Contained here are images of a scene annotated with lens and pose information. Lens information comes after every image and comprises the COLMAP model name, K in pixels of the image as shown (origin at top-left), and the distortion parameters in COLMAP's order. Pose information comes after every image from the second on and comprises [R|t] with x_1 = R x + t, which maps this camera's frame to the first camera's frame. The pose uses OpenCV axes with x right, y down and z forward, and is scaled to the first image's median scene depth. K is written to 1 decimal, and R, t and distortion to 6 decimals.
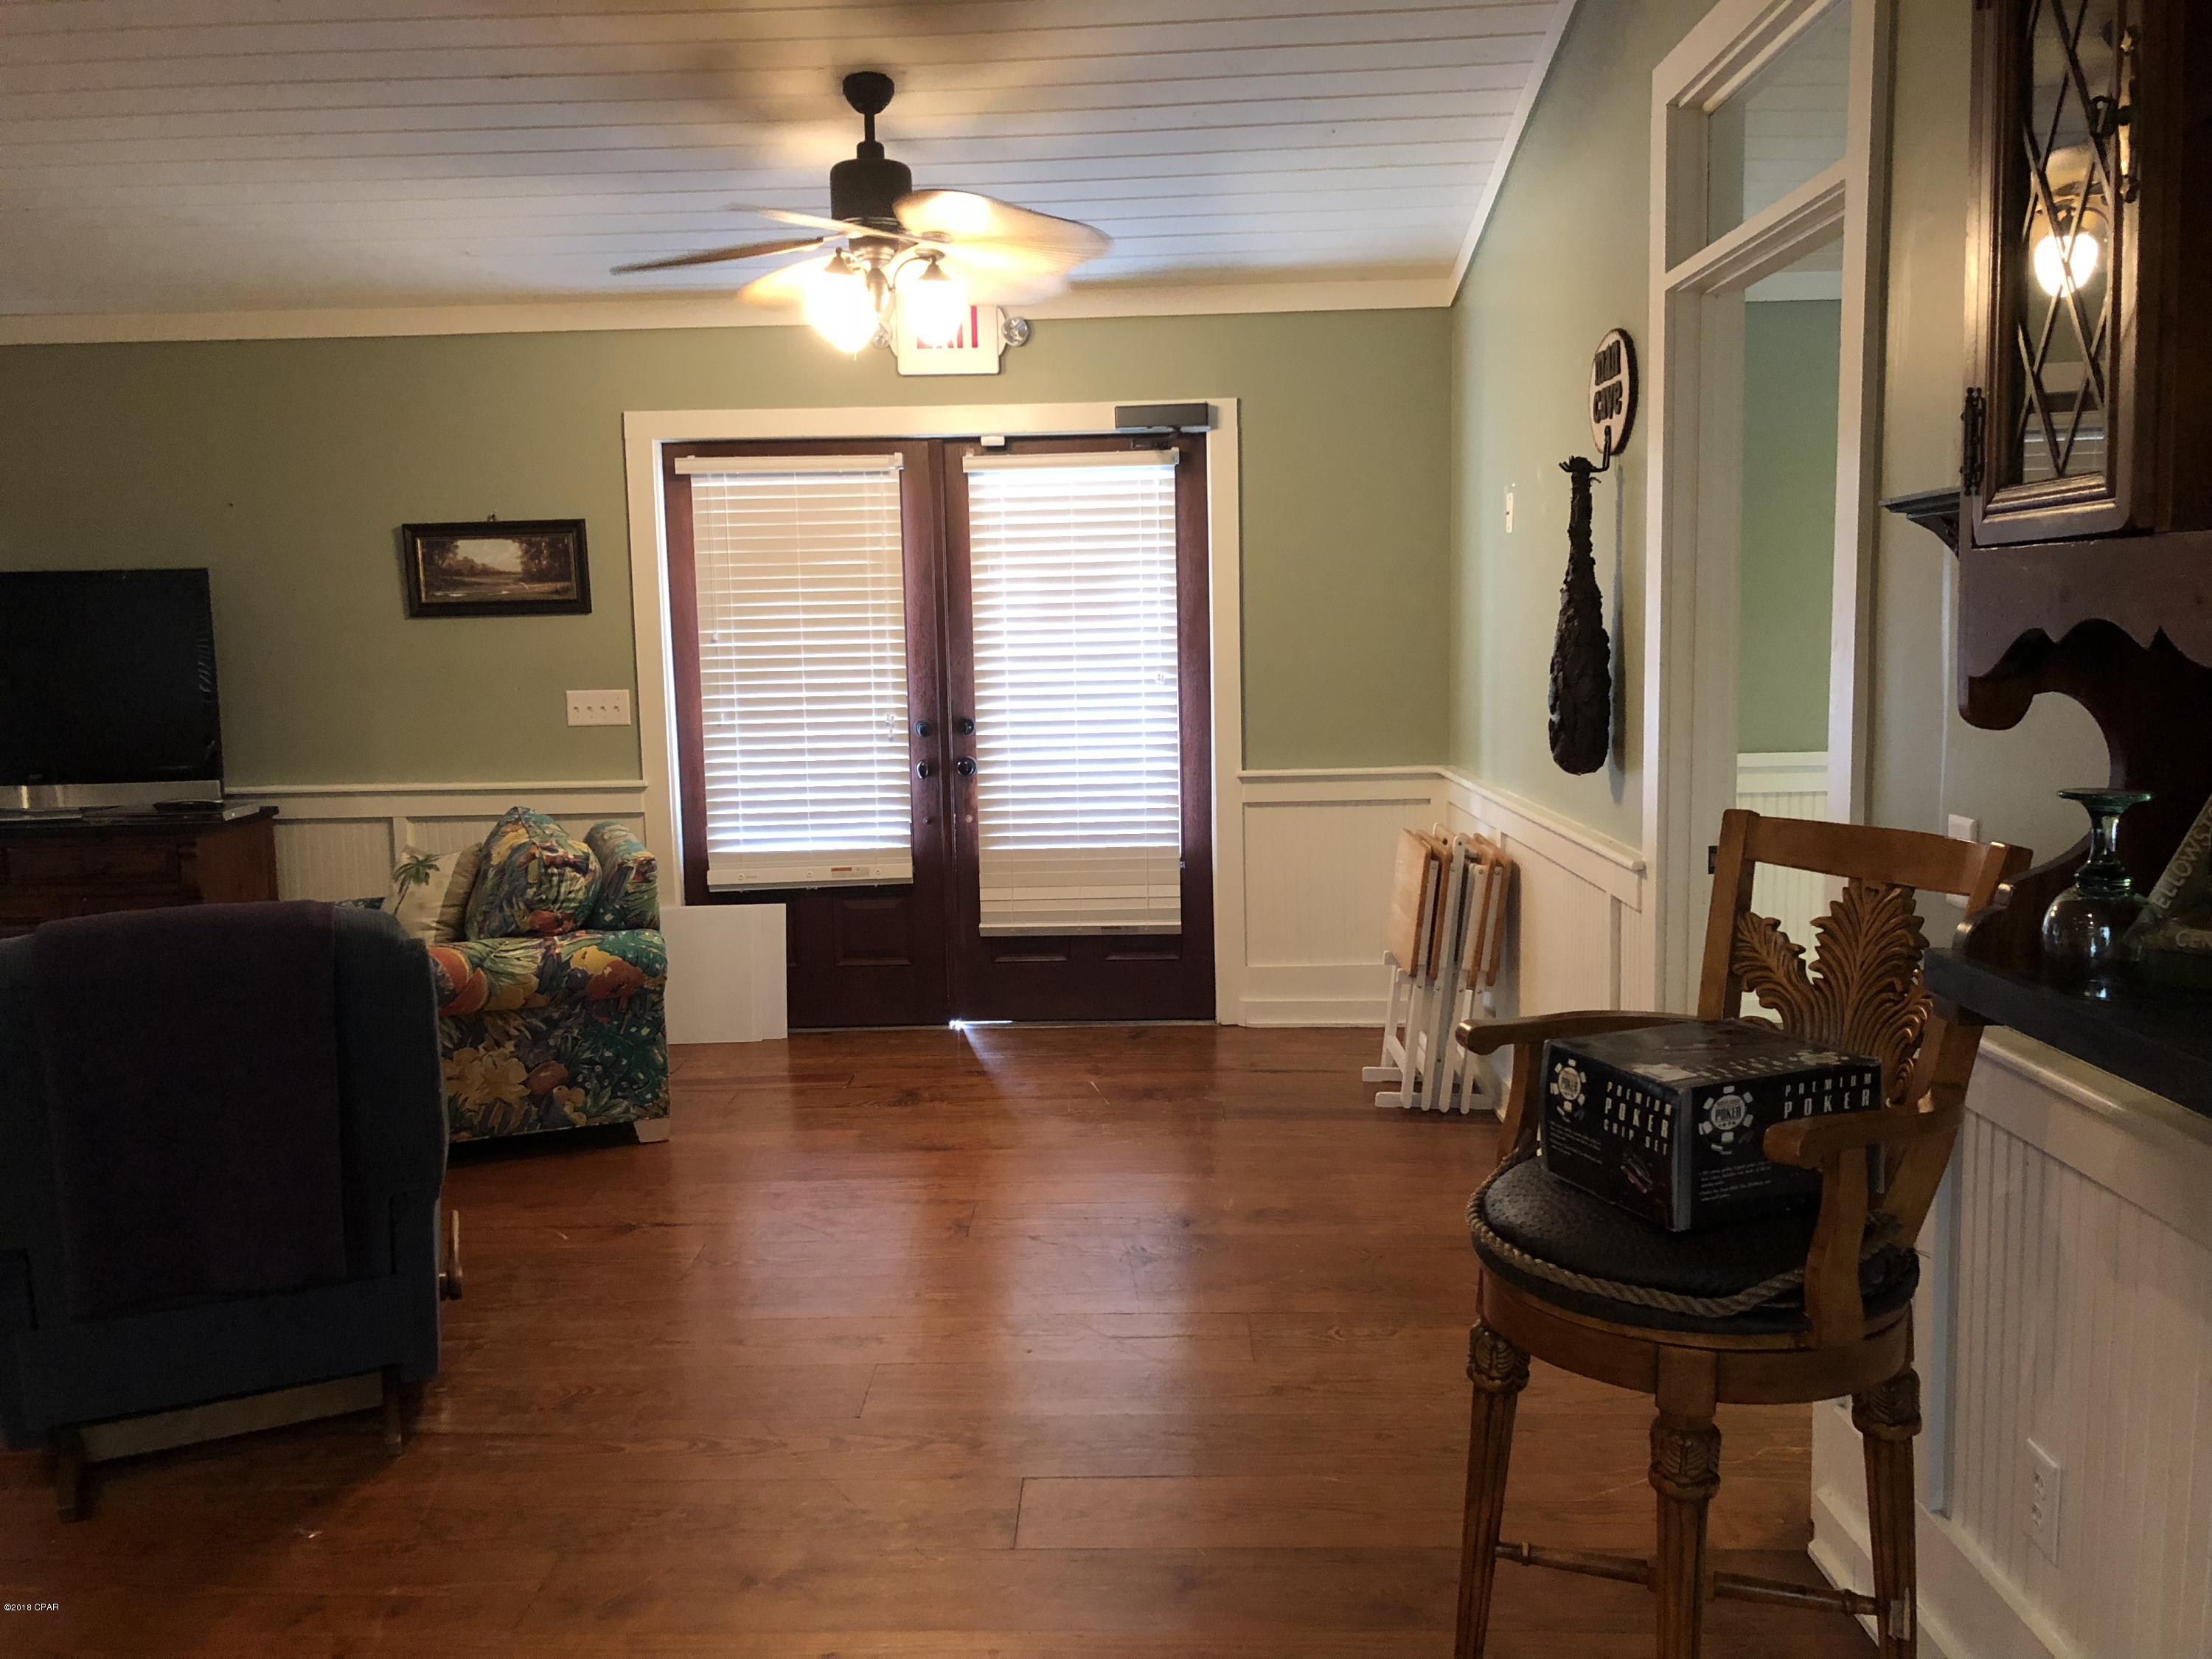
lens RADIAL K [[1830.1, 0, 1100.5], [0, 1830.1, 835.4], [0, 0, 1]] dist [0.042235, -0.040549]
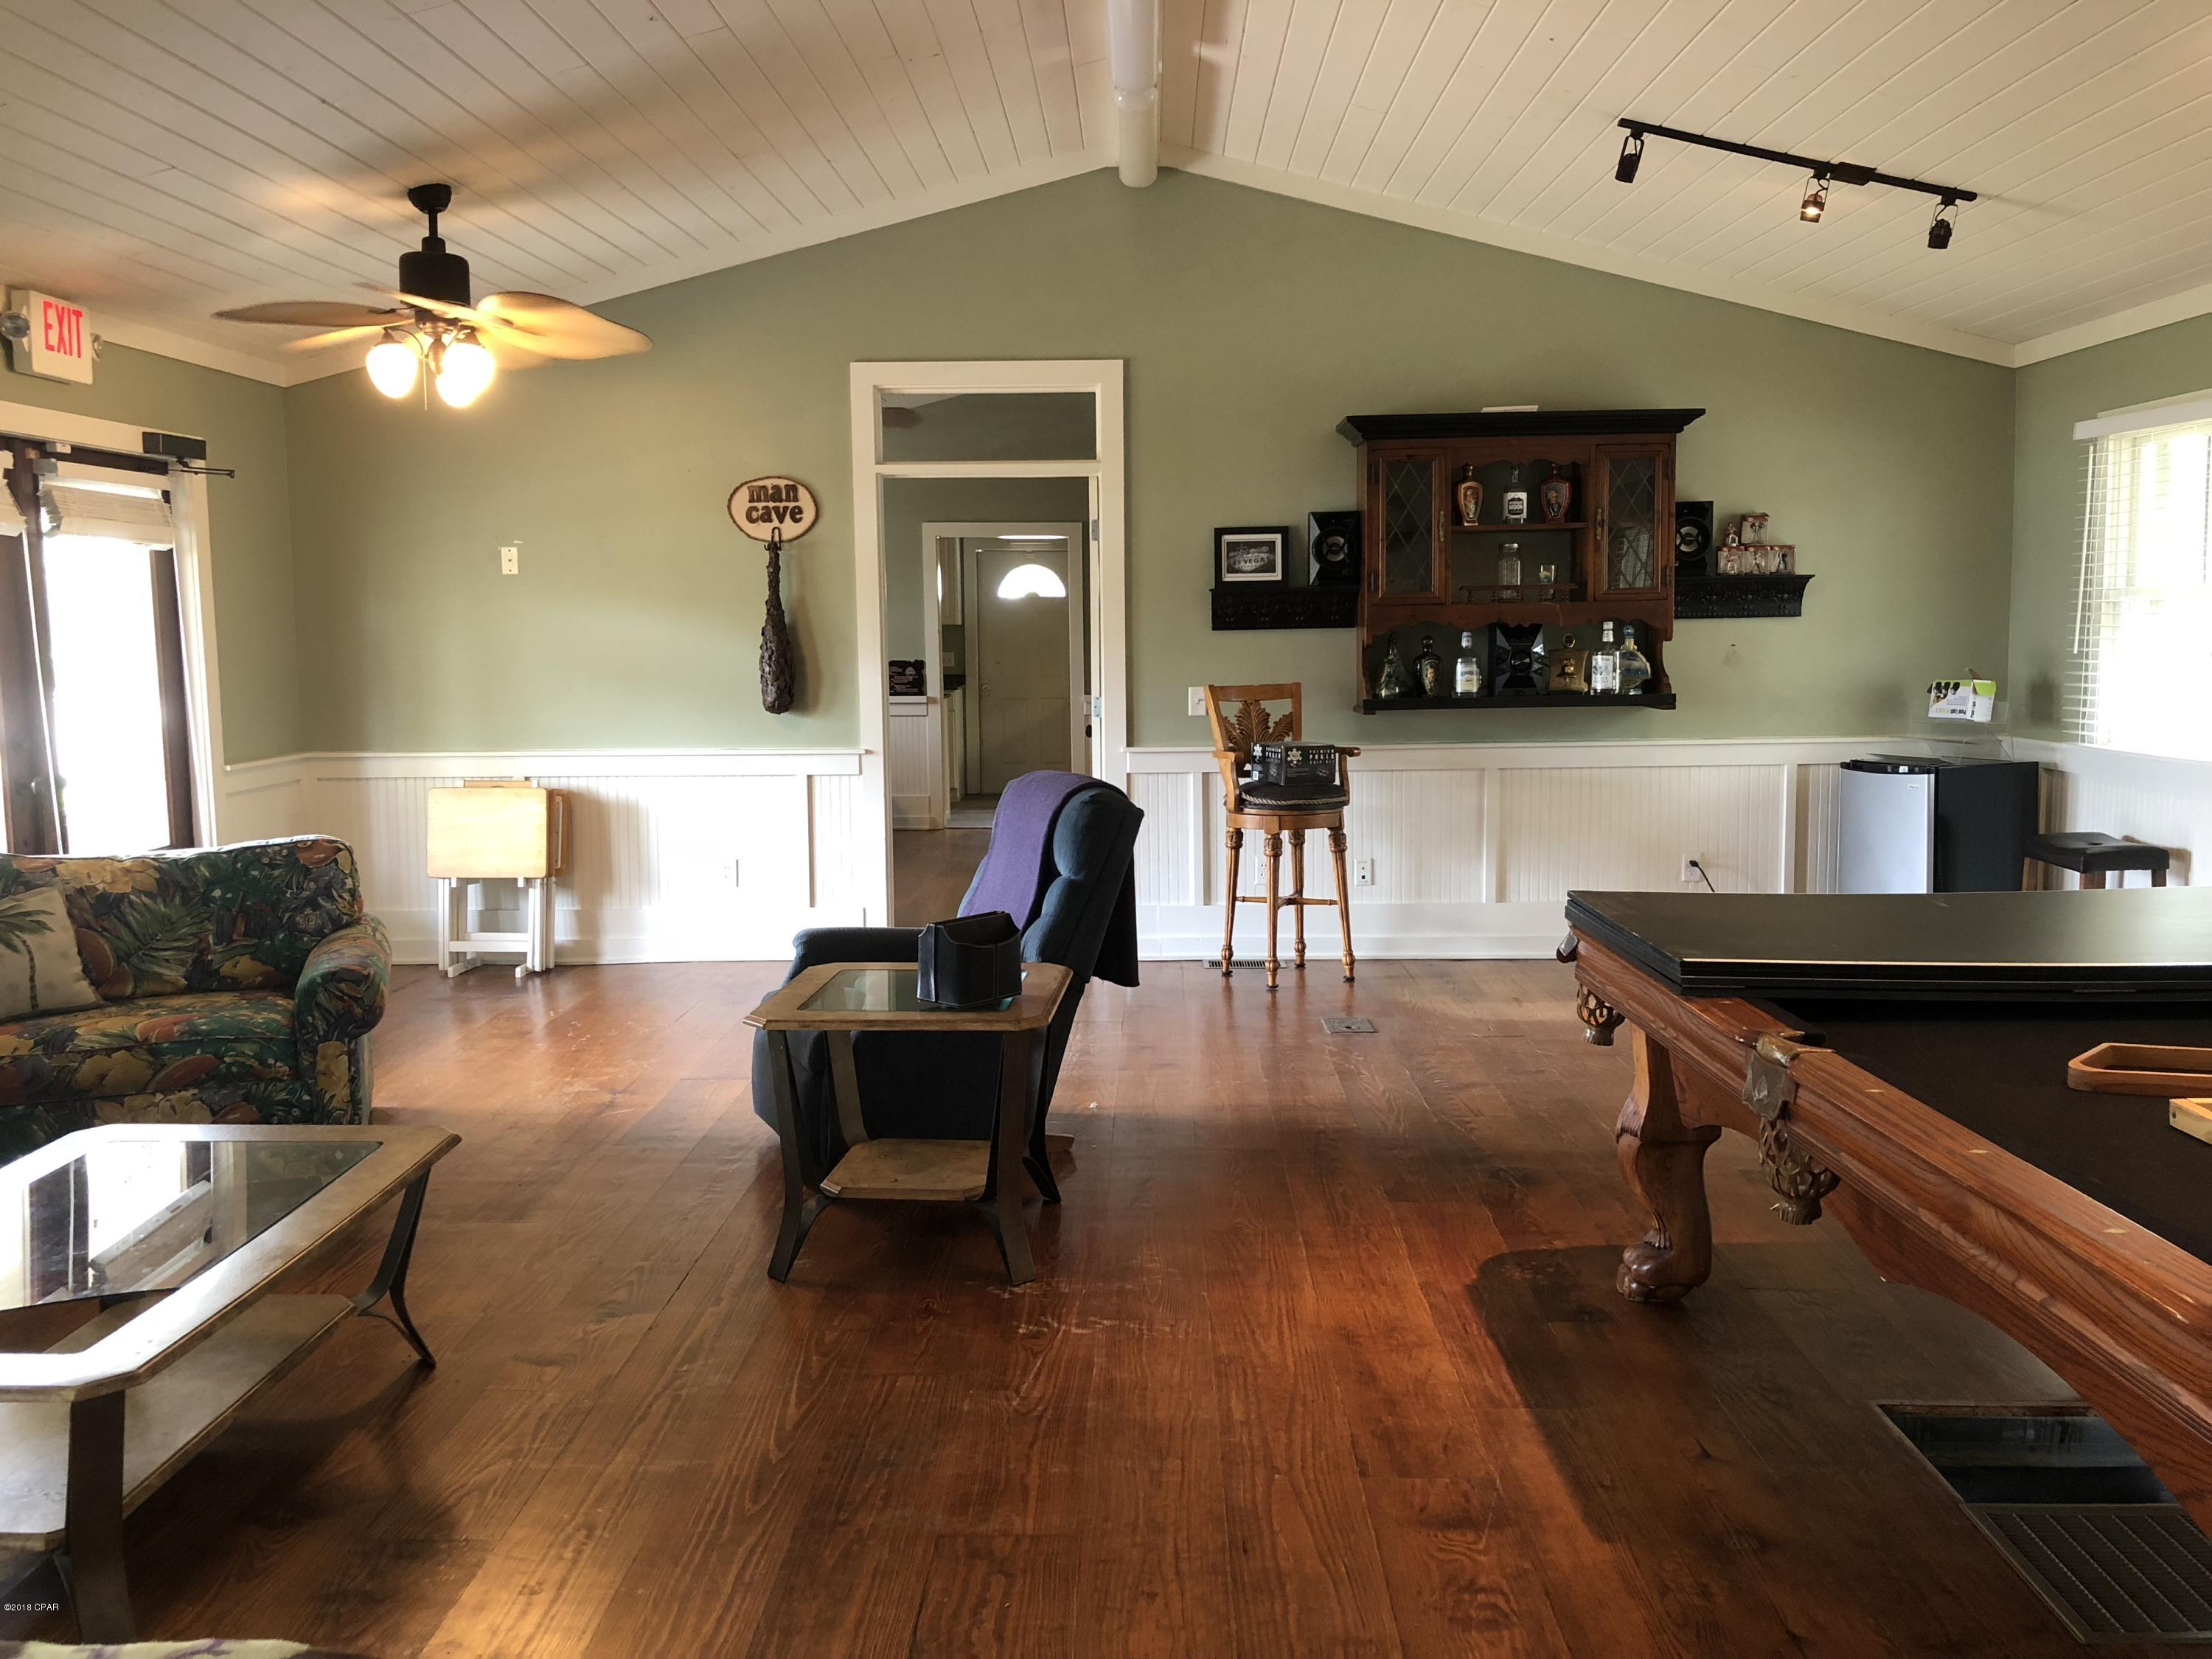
lens RADIAL K [[1830.1, 0, 1108.4], [0, 1830.1, 808.1], [0, 0, 1]] dist [0.042235, -0.040549]
pose [[0.003014, -0.084942, 0.996381, -1.081457], [0.130793, 0.987860, 0.083820, -0.033415], [-0.991405, 0.130068, 0.014088, 0.454631]]
